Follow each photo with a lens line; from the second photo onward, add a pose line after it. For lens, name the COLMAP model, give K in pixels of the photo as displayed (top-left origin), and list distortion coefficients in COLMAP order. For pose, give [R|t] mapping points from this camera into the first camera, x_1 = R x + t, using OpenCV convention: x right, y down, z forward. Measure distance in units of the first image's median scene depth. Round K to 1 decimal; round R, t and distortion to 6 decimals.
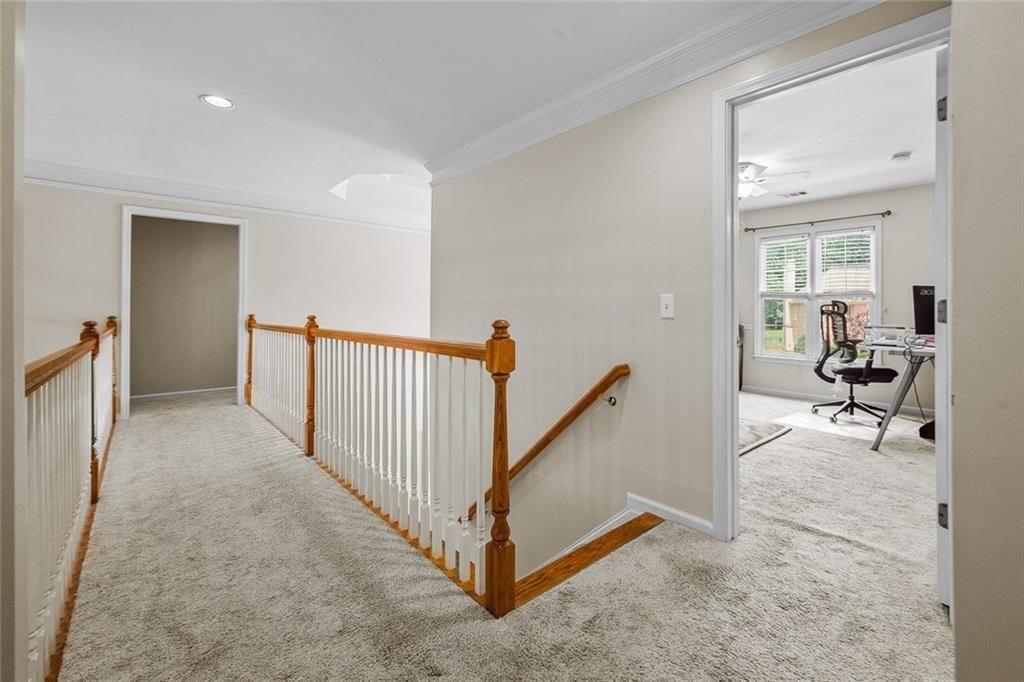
lens RADIAL K [[416.6, 0, 506.4], [0, 416.6, 313.9], [0, 0, 1]] dist [0.003651, 0.000538]
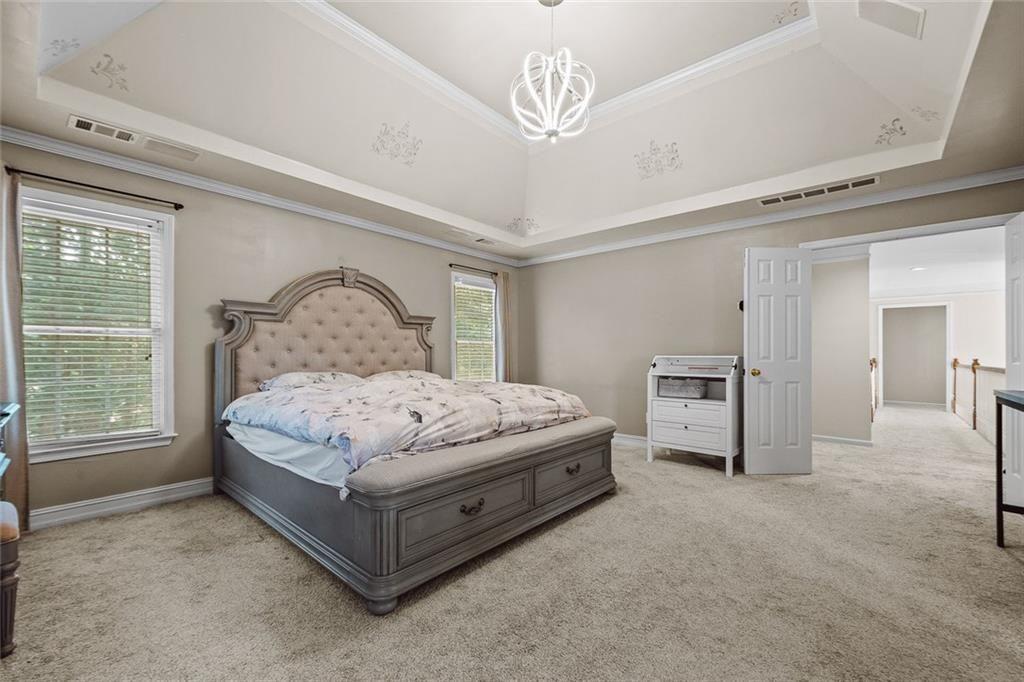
lens RADIAL K [[416.6, 0, 513.8], [0, 416.6, 349.6], [0, 0, 1]] dist [0.003651, 0.000538]
pose [[0.121032, -0.017982, -0.992486, 1.207154], [-0.002699, 0.999826, -0.018444, 0.002650], [0.992645, 0.004911, 0.120962, -1.373541]]
